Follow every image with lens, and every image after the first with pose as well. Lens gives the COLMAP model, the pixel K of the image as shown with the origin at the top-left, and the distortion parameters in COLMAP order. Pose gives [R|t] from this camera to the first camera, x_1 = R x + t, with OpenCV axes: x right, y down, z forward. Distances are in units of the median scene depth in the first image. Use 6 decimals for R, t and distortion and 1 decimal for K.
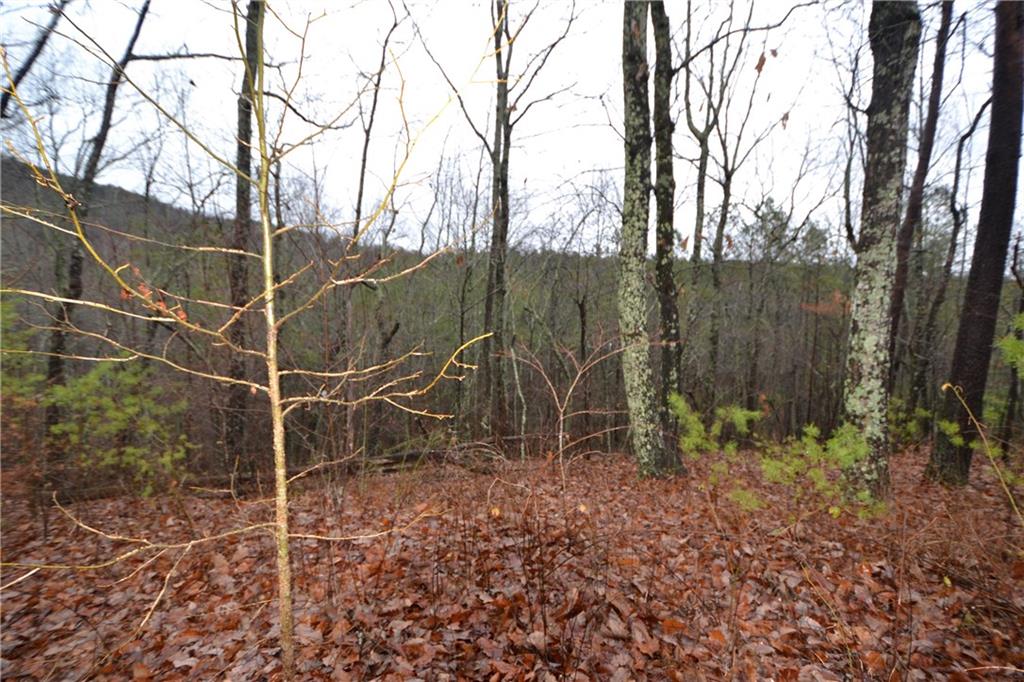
lens RADIAL K [[449.9, 0, 515.0], [0, 449.9, 340.8], [0, 0, 1]] dist [0.013636, -0.020055]
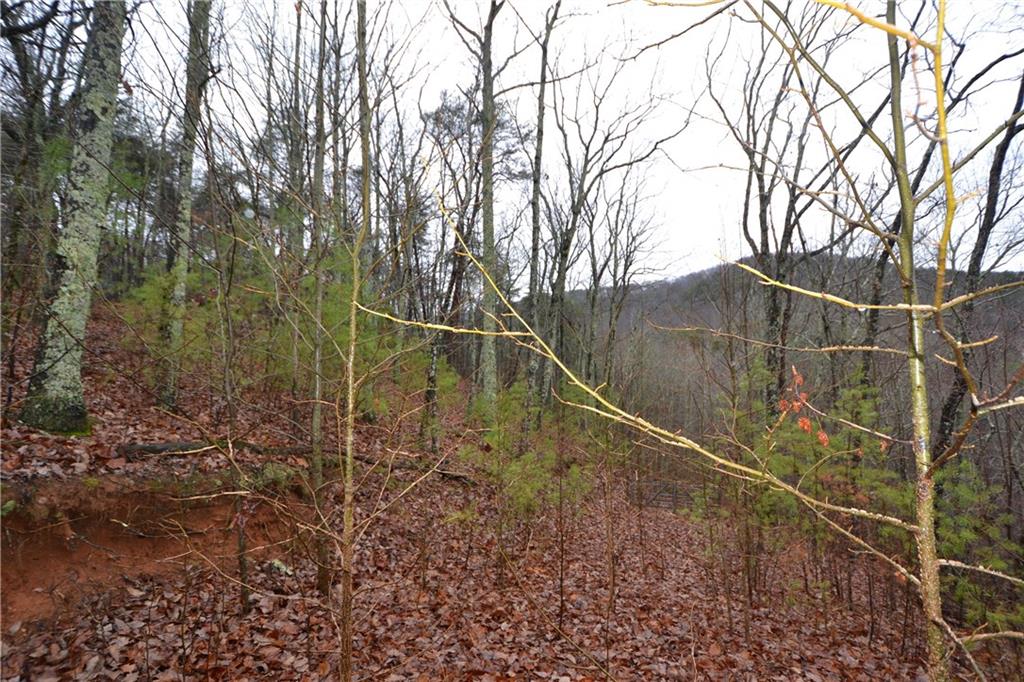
lens RADIAL K [[451.3, 0, 511.3], [0, 451.3, 342.9], [0, 0, 1]] dist [0.001908, -0.013607]
pose [[-0.031170, -0.100998, -0.994398, 0.013120], [-0.108061, 0.989391, -0.097103, -0.020988], [0.993655, 0.104429, -0.041753, 0.125401]]
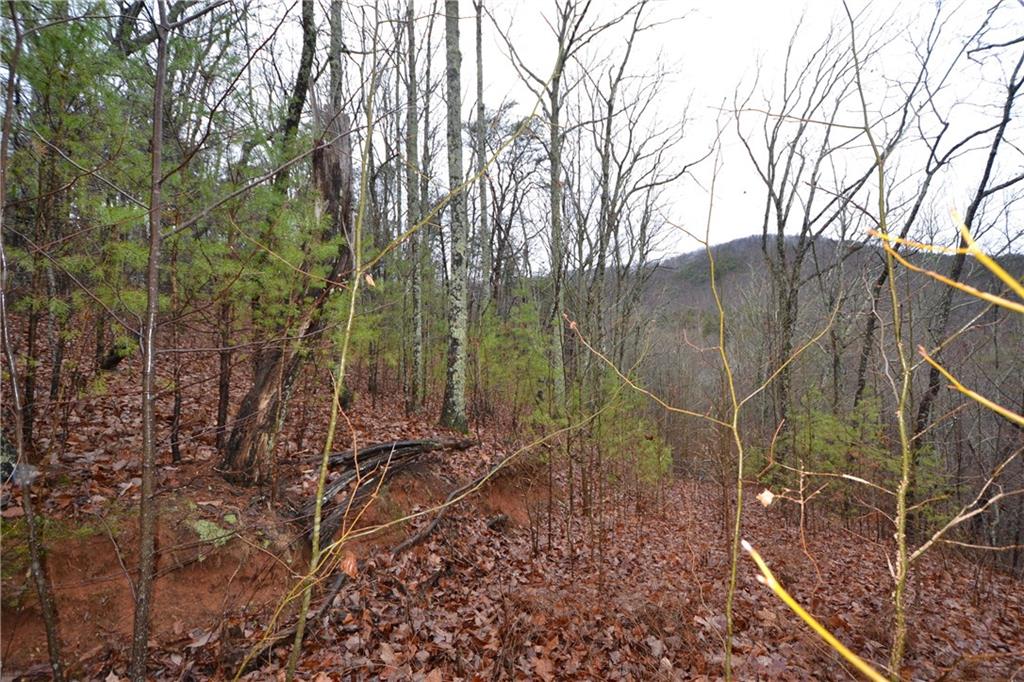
lens RADIAL K [[449.9, 0, 515.0], [0, 449.9, 340.8], [0, 0, 1]] dist [0.013636, -0.020055]
pose [[-0.006644, -0.064248, -0.997912, 0.590966], [-0.105768, 0.992381, -0.063187, -0.070100], [0.994369, 0.105127, -0.013388, -0.370245]]
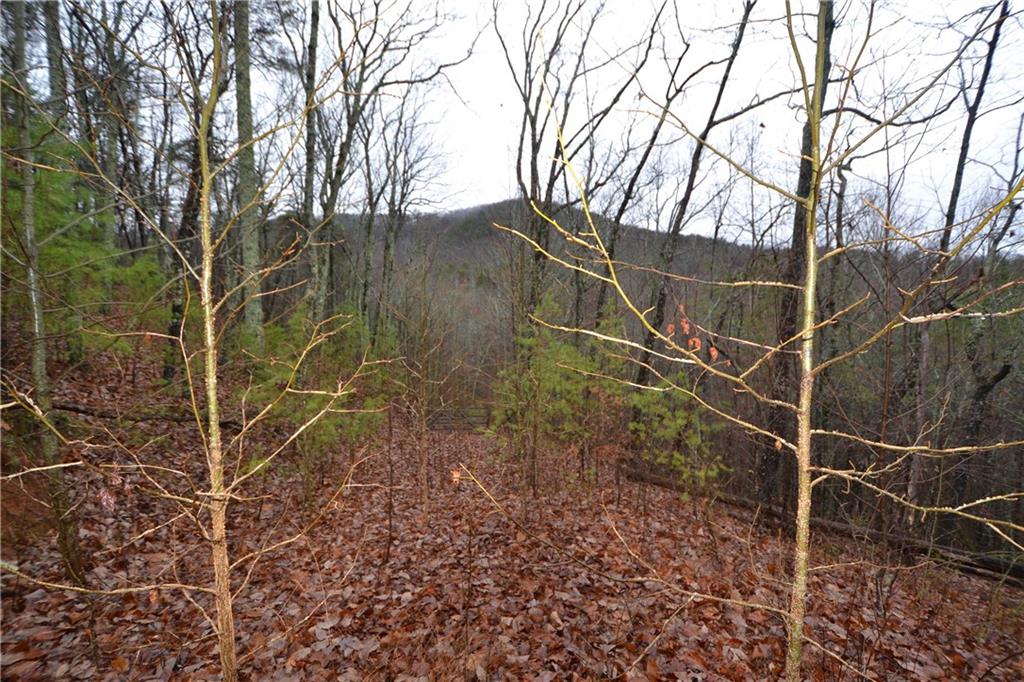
lens RADIAL K [[451.3, 0, 511.3], [0, 451.3, 342.9], [0, 0, 1]] dist [0.001908, -0.013607]
pose [[0.454628, 0.043449, -0.889621, -0.016493], [-0.093605, 0.995609, 0.000790, -0.009013], [0.885749, 0.082914, 0.456699, 0.039700]]
